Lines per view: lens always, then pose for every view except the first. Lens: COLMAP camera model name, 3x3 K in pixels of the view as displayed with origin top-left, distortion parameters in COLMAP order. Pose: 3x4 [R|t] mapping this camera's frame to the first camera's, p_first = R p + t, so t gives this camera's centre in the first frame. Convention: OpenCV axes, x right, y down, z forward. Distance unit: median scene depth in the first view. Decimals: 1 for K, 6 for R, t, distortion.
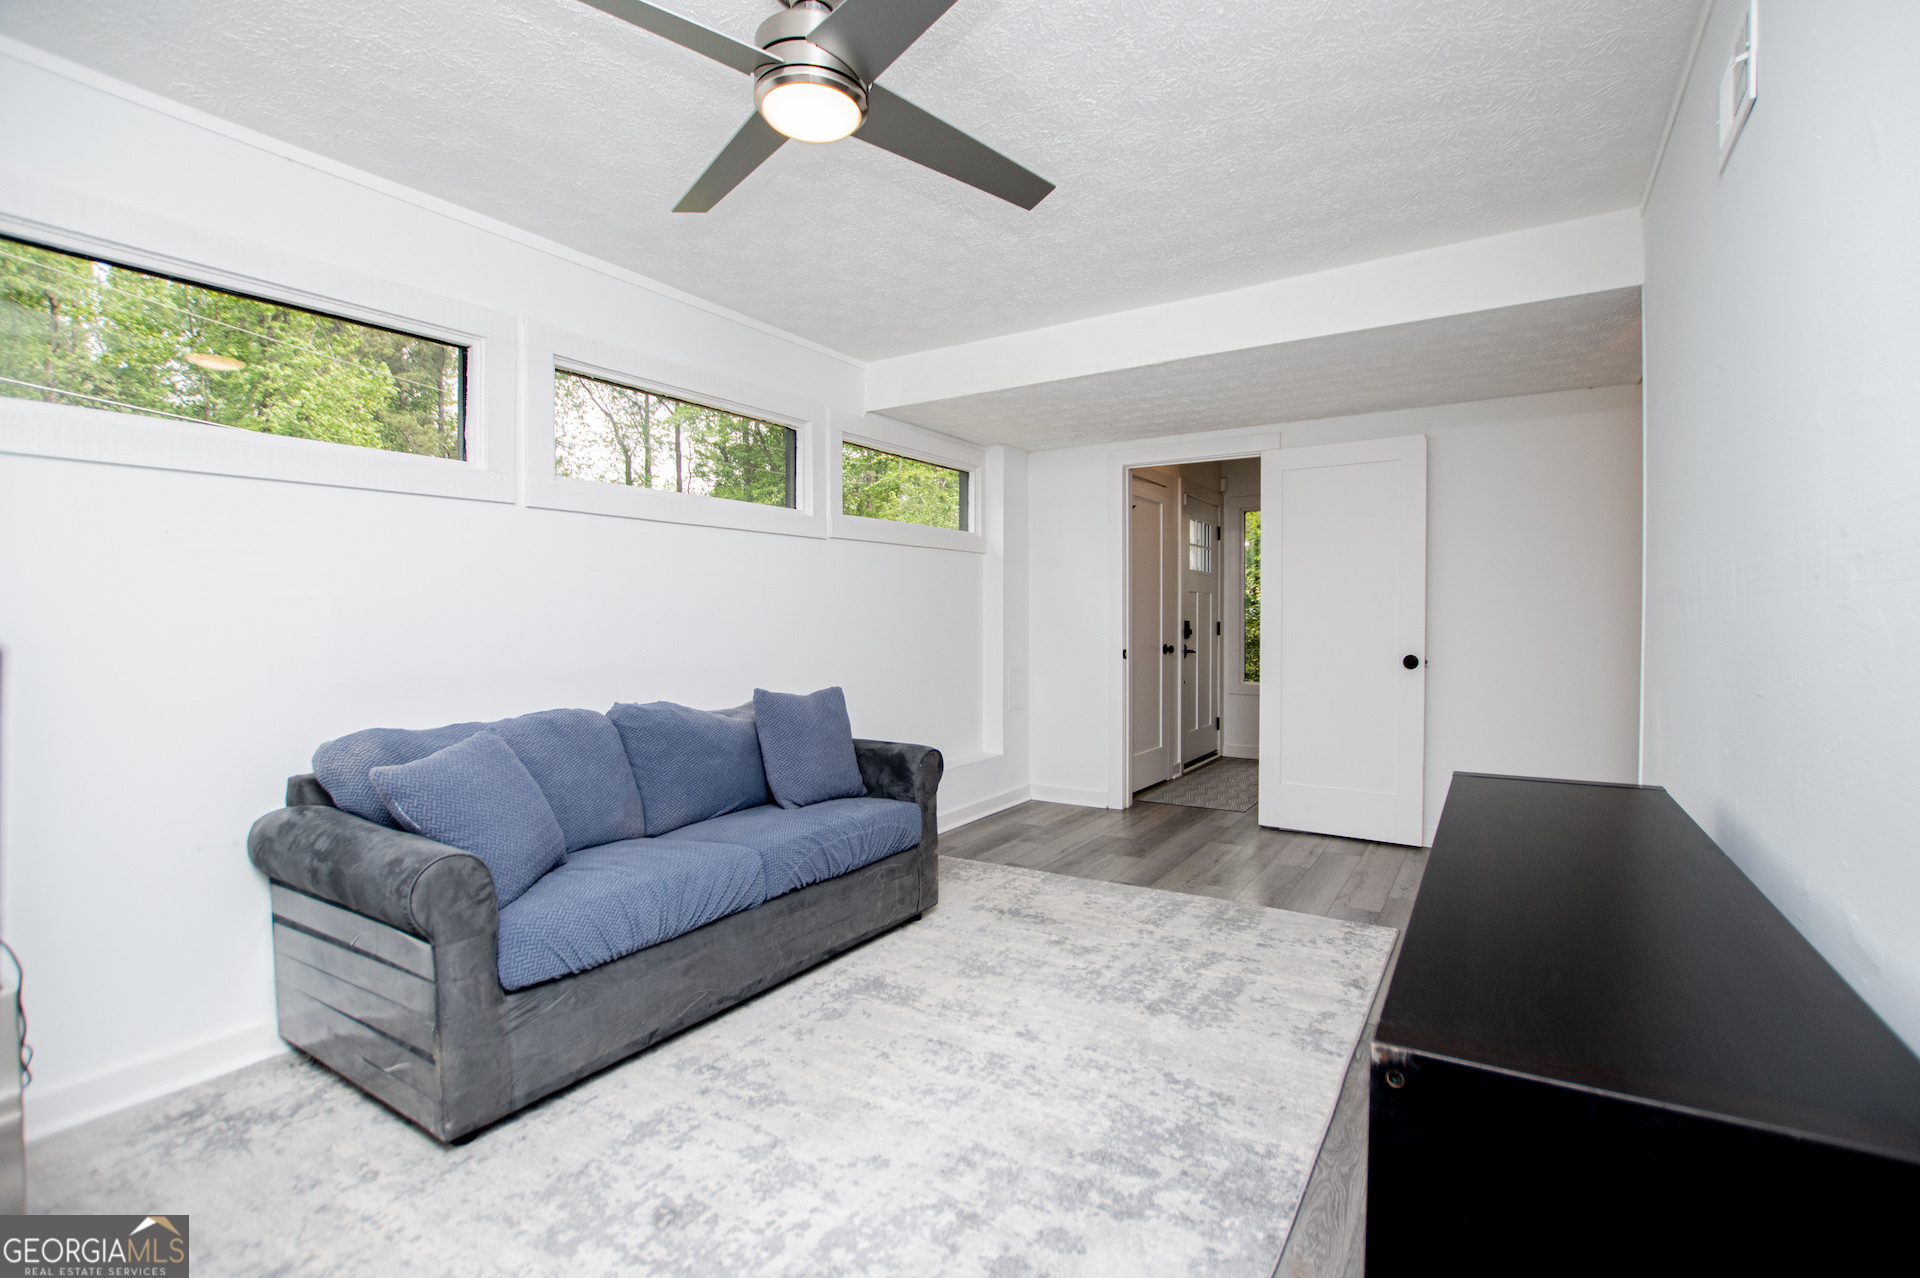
lens RADIAL K [[856.8, 0, 959.9], [0, 856.8, 636.9], [0, 0, 1]] dist [-0.029041, 0.002268]
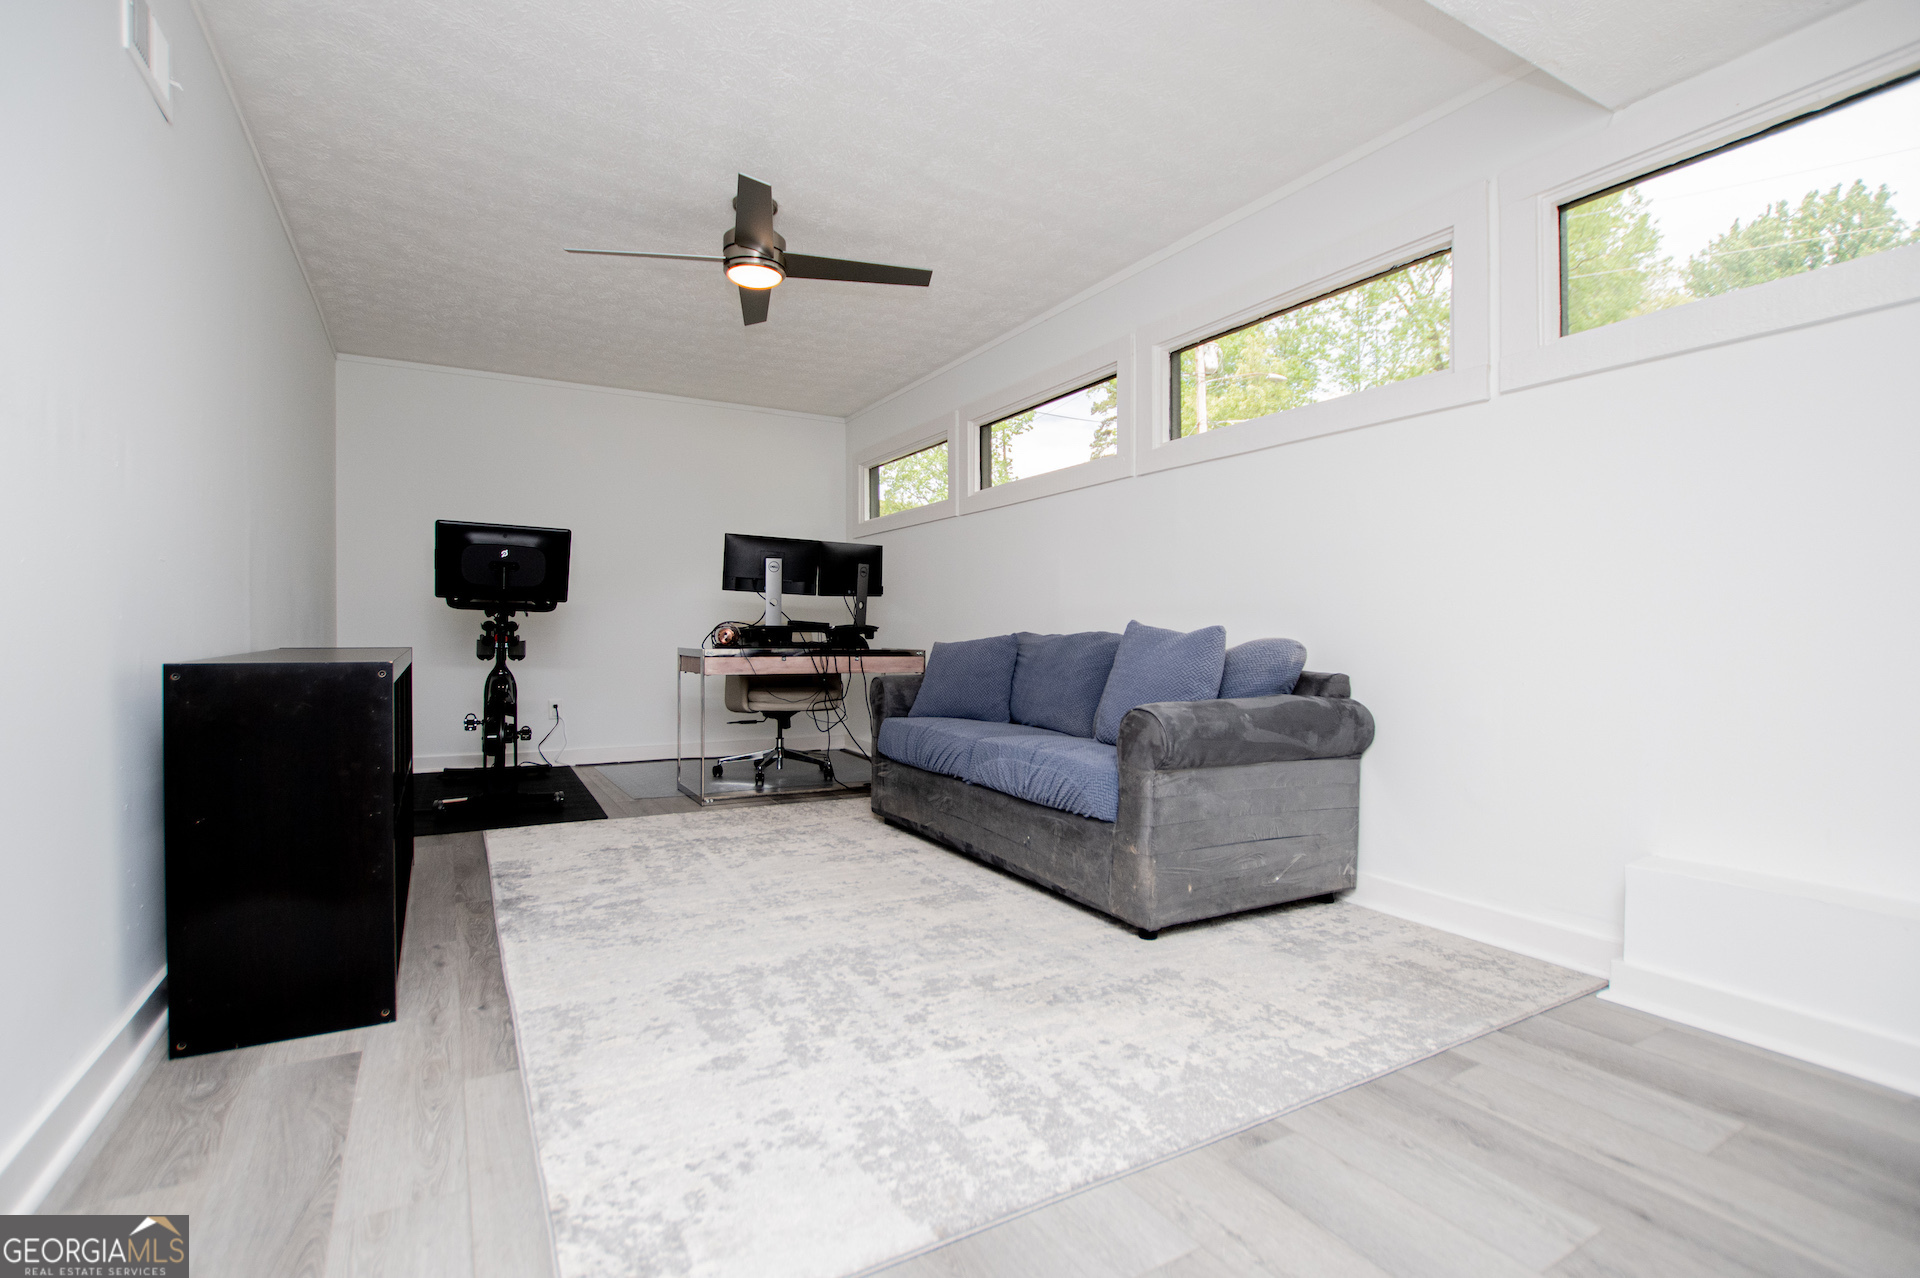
lens RADIAL K [[856.8, 0, 954.8], [0, 856.8, 634.4], [0, 0, 1]] dist [-0.029041, 0.002268]
pose [[-0.446296, 0.005272, -0.894870, 0.802693], [-0.021301, 0.999637, 0.016512, 0.070432], [0.894632, 0.026431, -0.446021, 1.385695]]
